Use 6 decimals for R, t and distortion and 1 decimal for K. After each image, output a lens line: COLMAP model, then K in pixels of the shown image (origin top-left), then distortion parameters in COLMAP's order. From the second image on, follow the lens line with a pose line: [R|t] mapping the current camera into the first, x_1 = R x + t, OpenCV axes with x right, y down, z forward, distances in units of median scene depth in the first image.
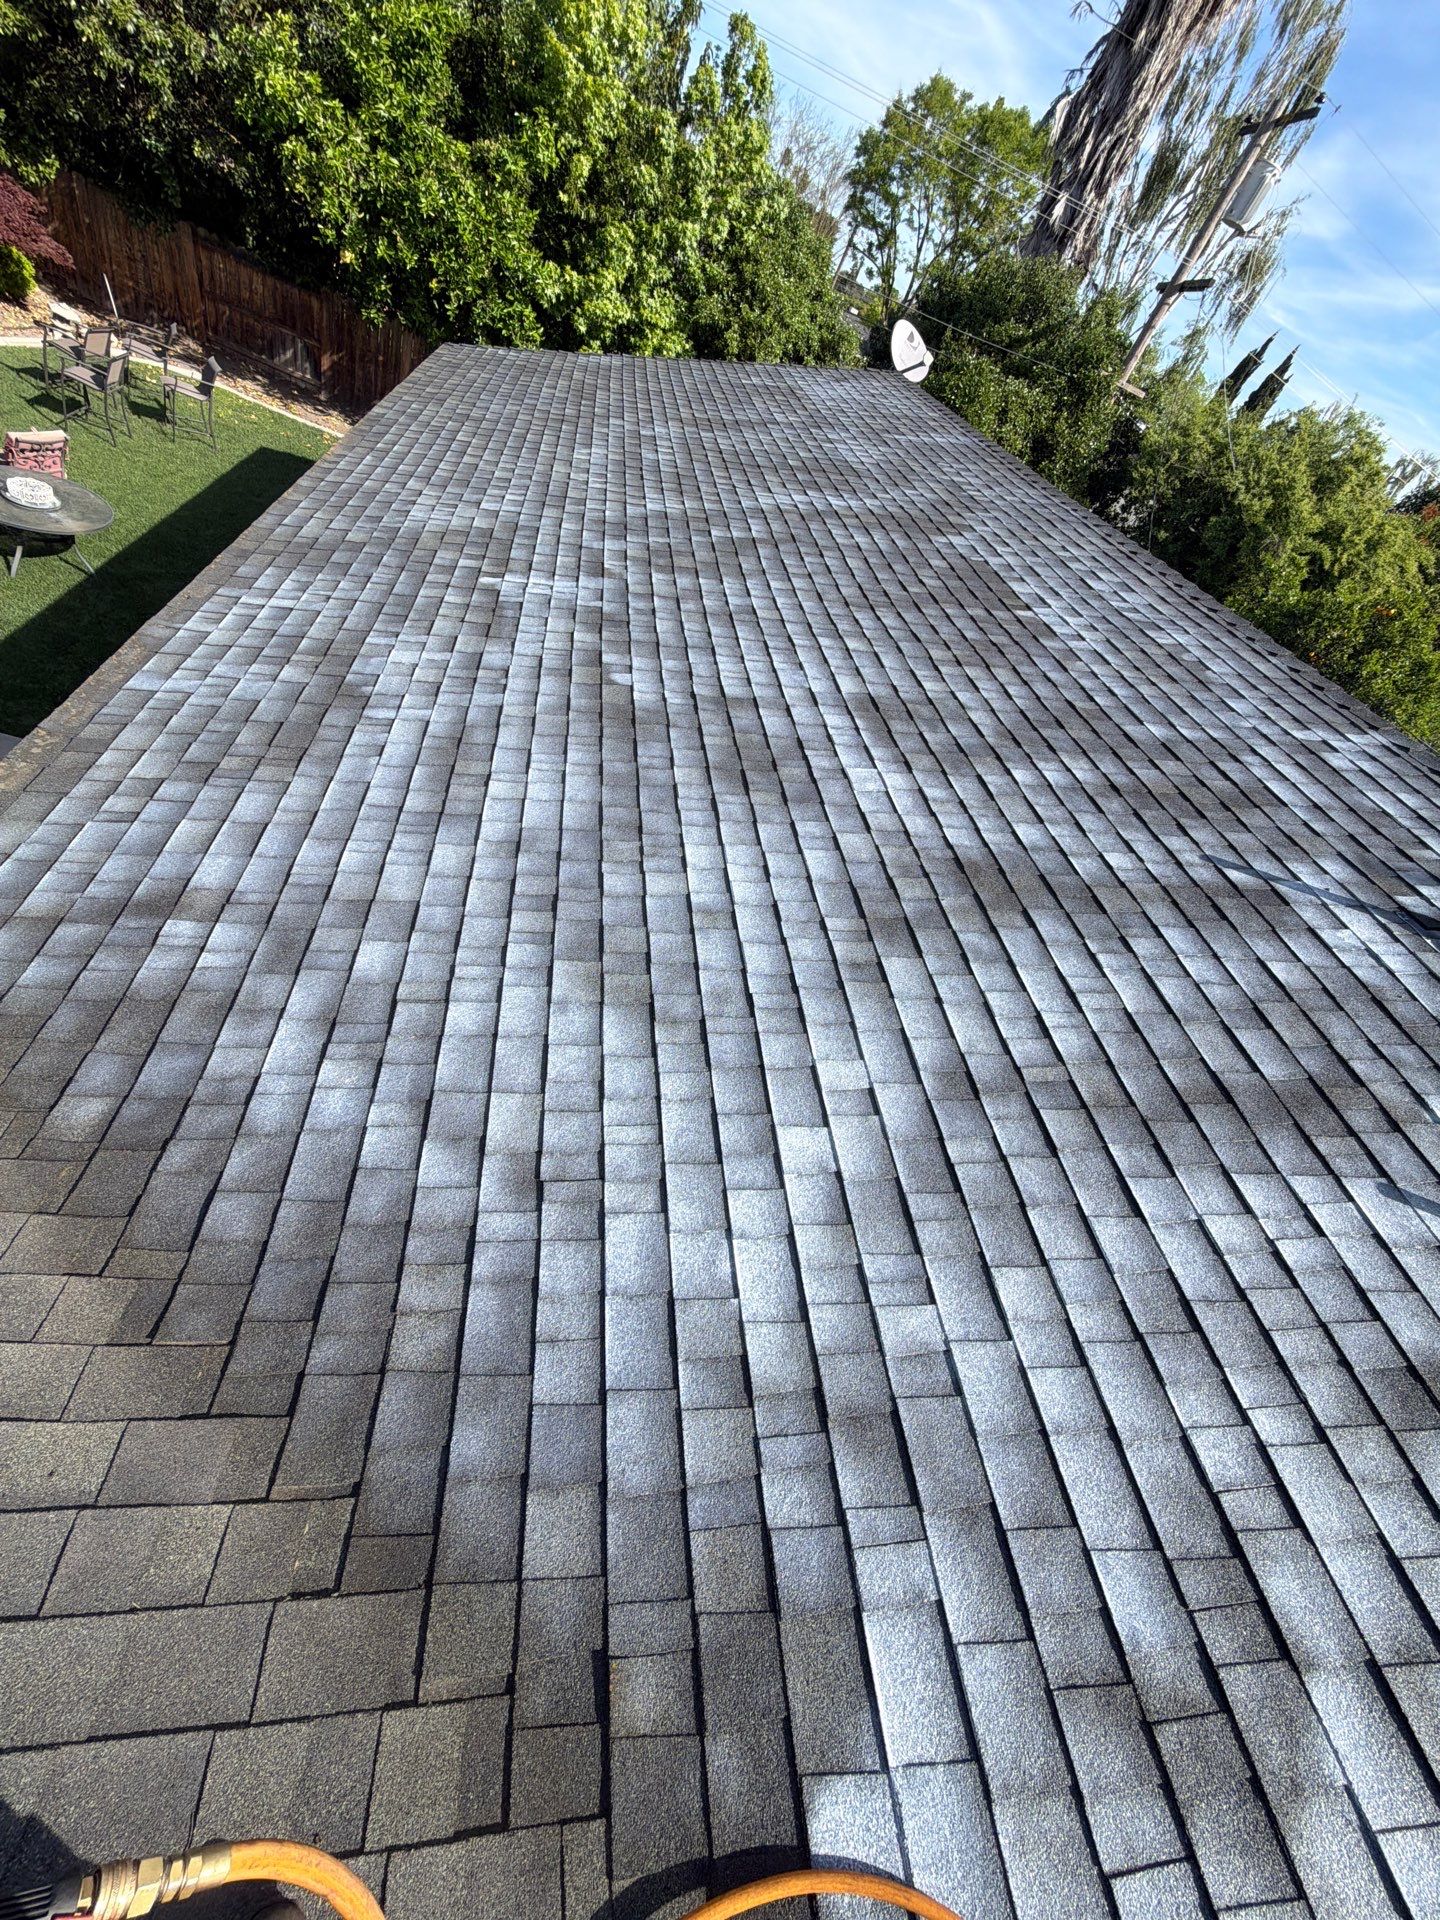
lens RADIAL K [[763.6, 0, 720.0], [0, 763.6, 960.0], [0, 0, 1]] dist [-0.001229, 0.000254]
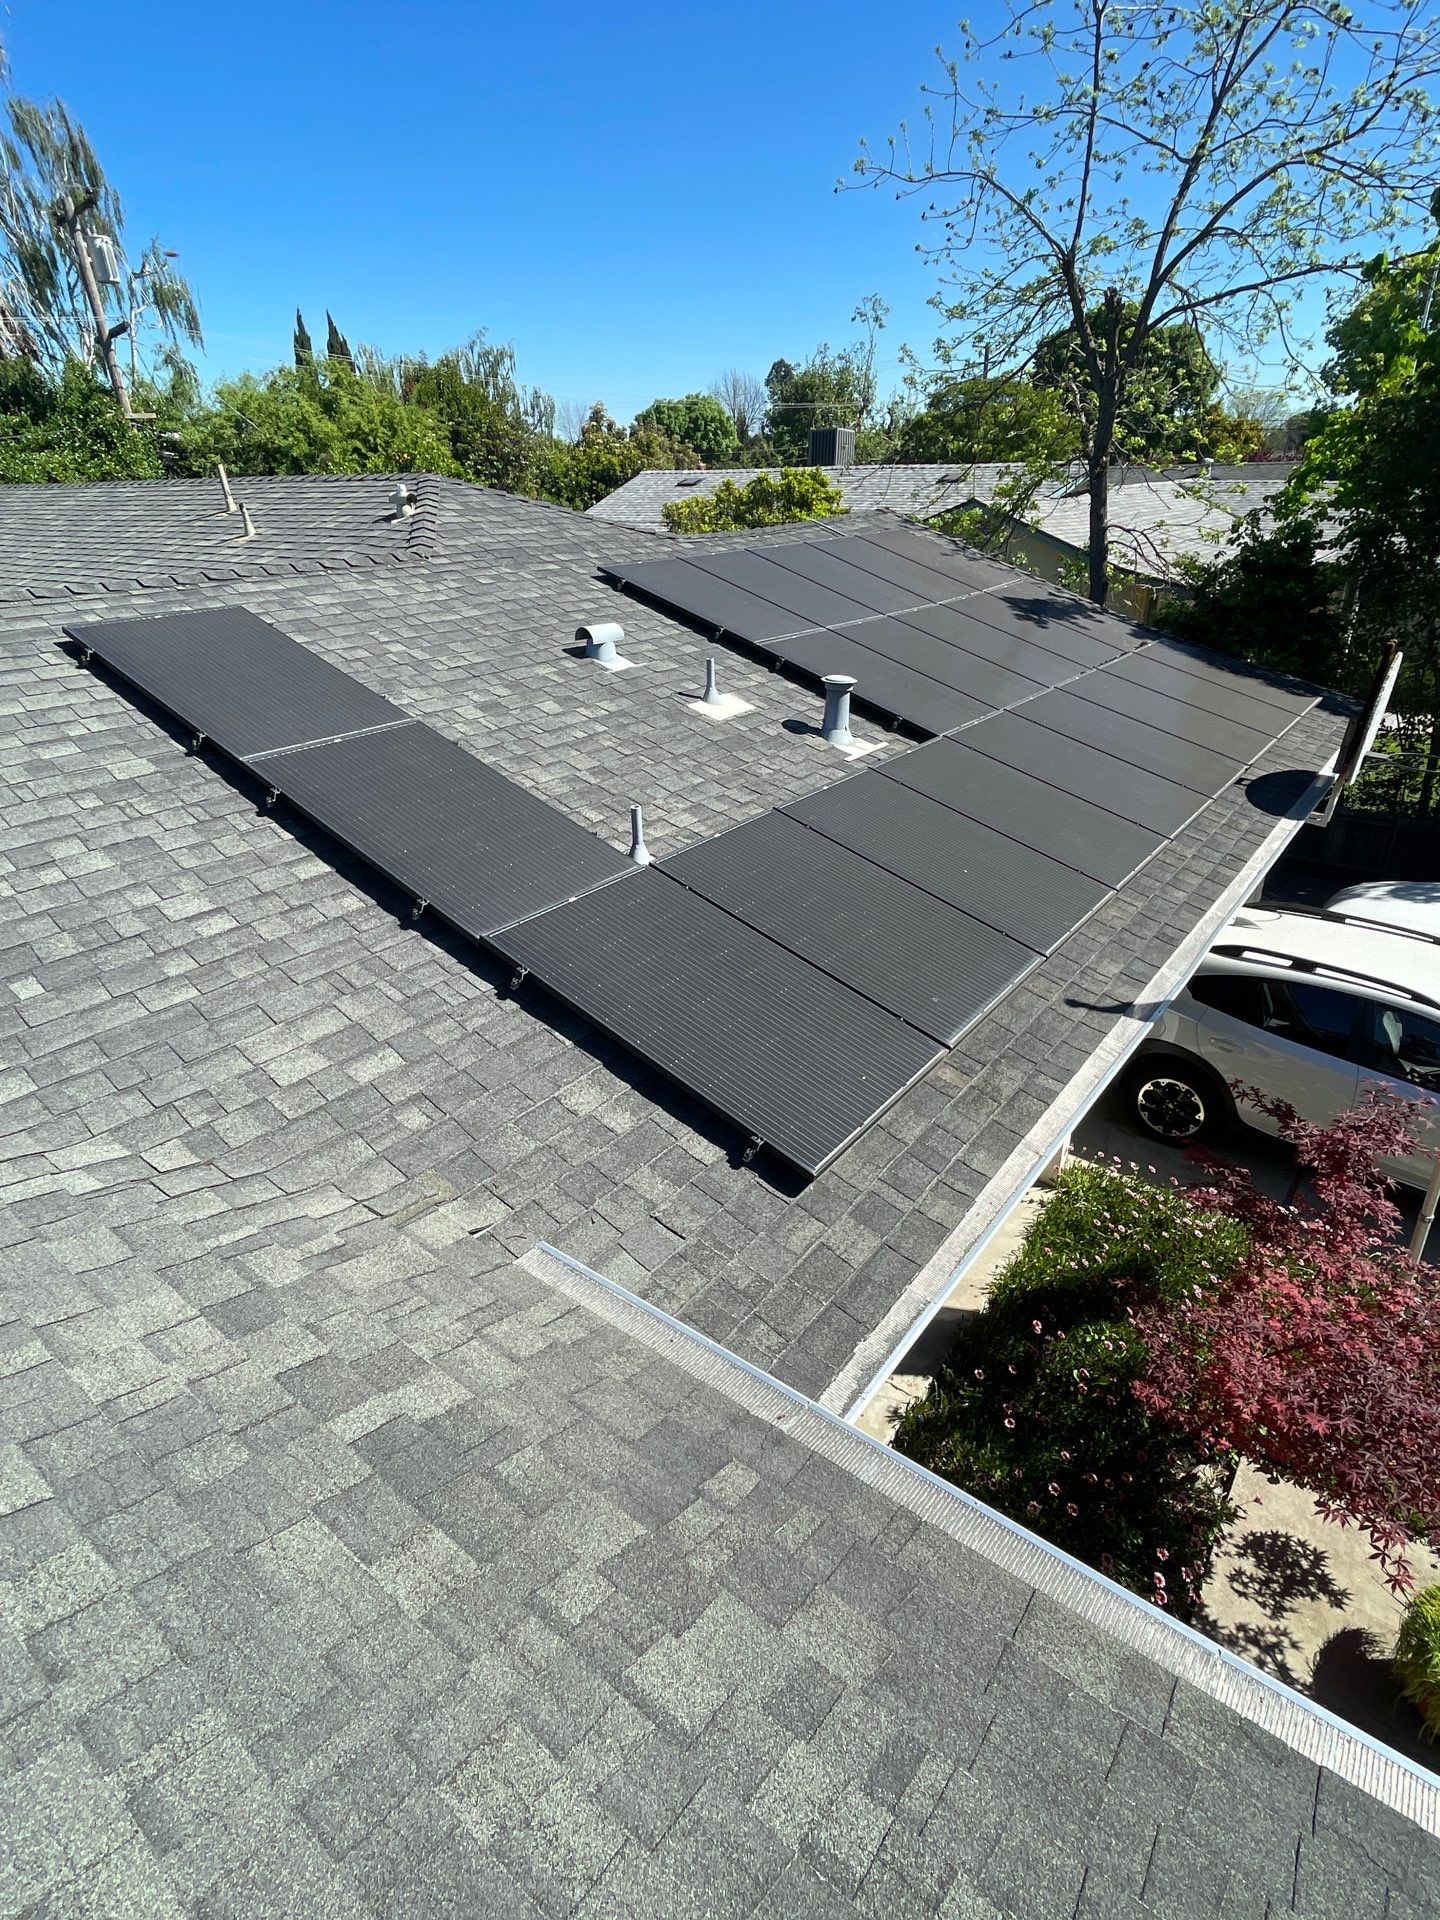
lens RADIAL K [[1004.8, 0, 726.0], [0, 1004.8, 959.5], [0, 0, 1]] dist [-0.001545, -0.001574]
pose [[0.622277, -0.649551, 0.436870, -0.098299], [0.706177, 0.706620, 0.044747, 0.370310], [-0.337767, 0.280663, 0.898411, -0.407406]]
